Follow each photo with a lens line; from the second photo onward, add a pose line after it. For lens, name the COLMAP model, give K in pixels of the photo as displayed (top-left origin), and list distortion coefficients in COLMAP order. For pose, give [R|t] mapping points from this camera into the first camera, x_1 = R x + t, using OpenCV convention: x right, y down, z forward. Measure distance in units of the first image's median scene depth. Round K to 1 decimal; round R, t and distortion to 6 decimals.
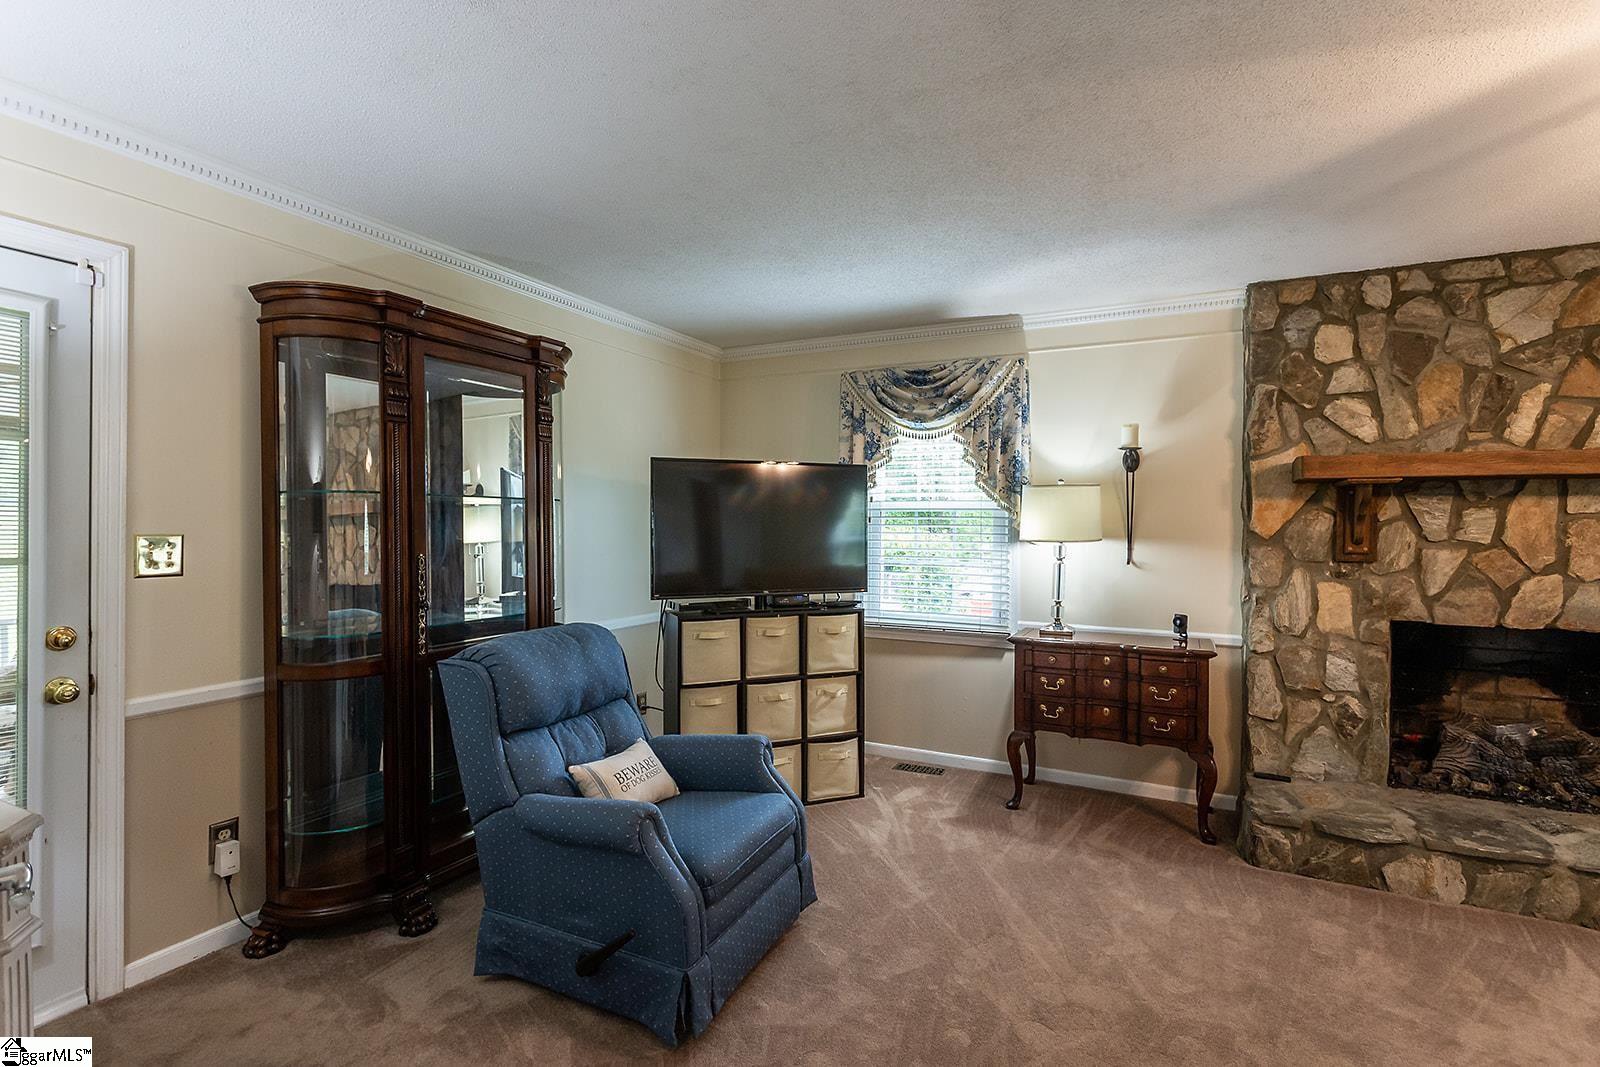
lens RADIAL K [[759.0, 0, 801.9], [0, 759.0, 530.0], [0, 0, 1]] dist [0.002408, 0.001993]
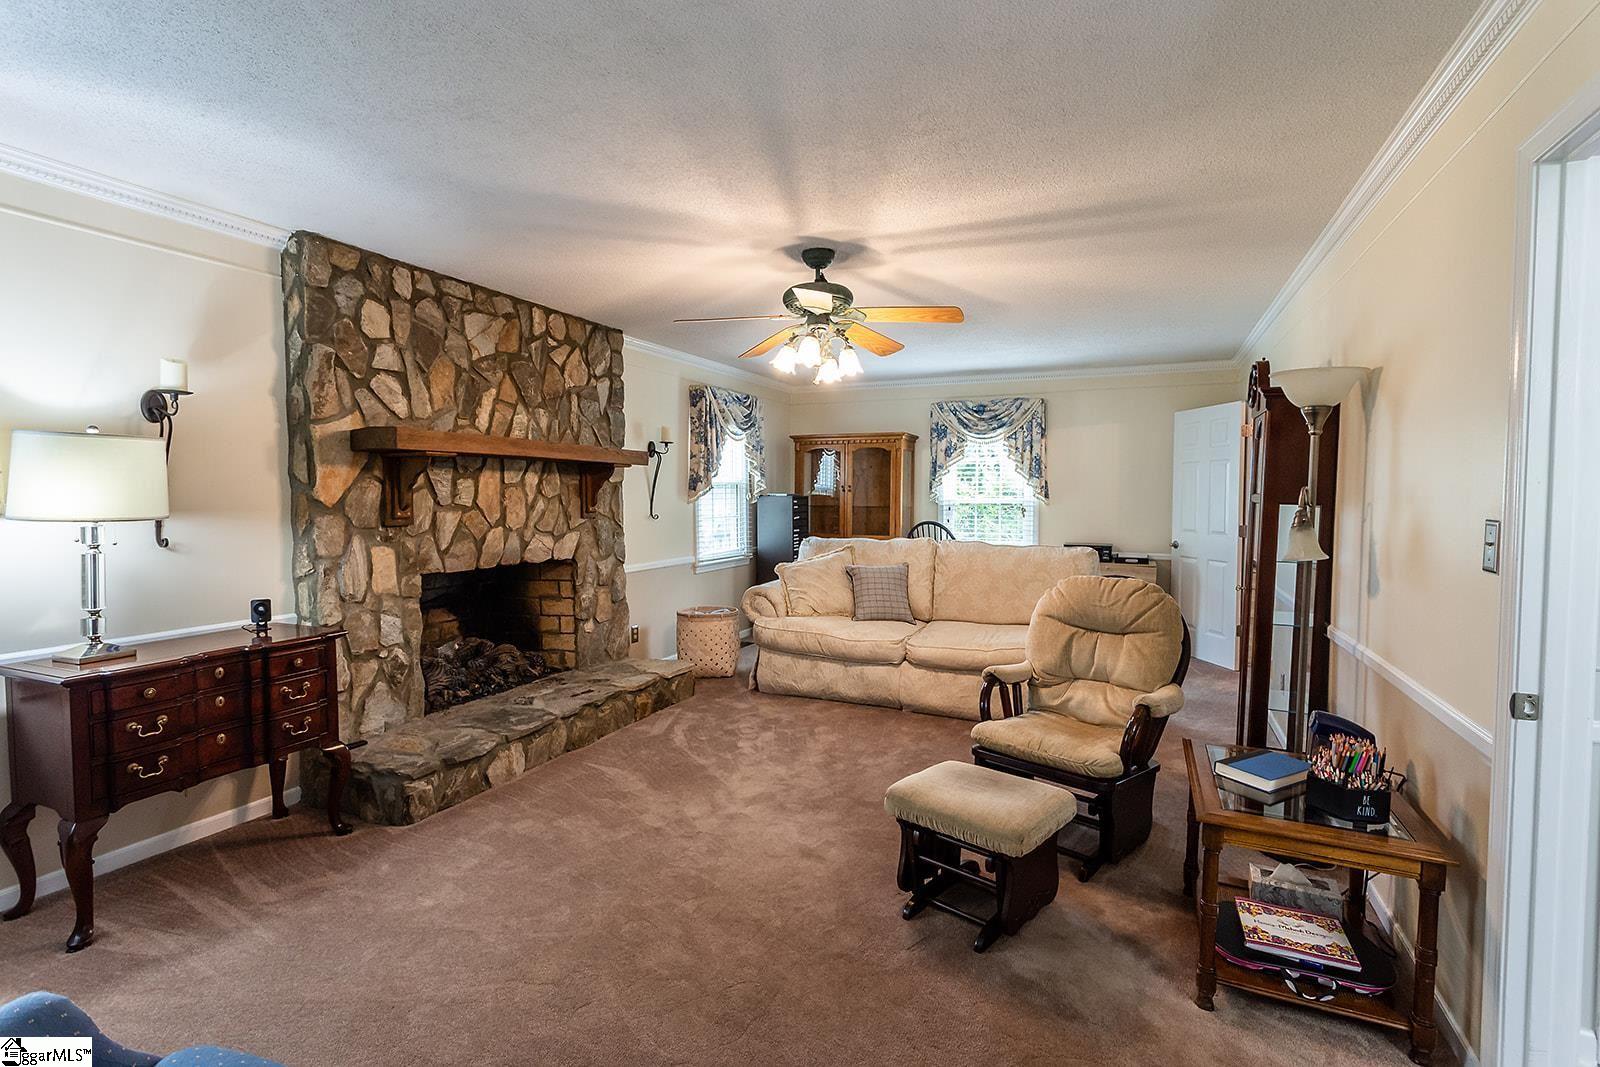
lens RADIAL K [[759.0, 0, 807.7], [0, 759.0, 527.9], [0, 0, 1]] dist [0.002408, 0.001993]
pose [[-0.055209, -0.055679, 0.996921, -0.403201], [0.005535, 0.998412, 0.056069, -0.013715], [-0.998459, 0.008613, -0.054813, 0.469540]]
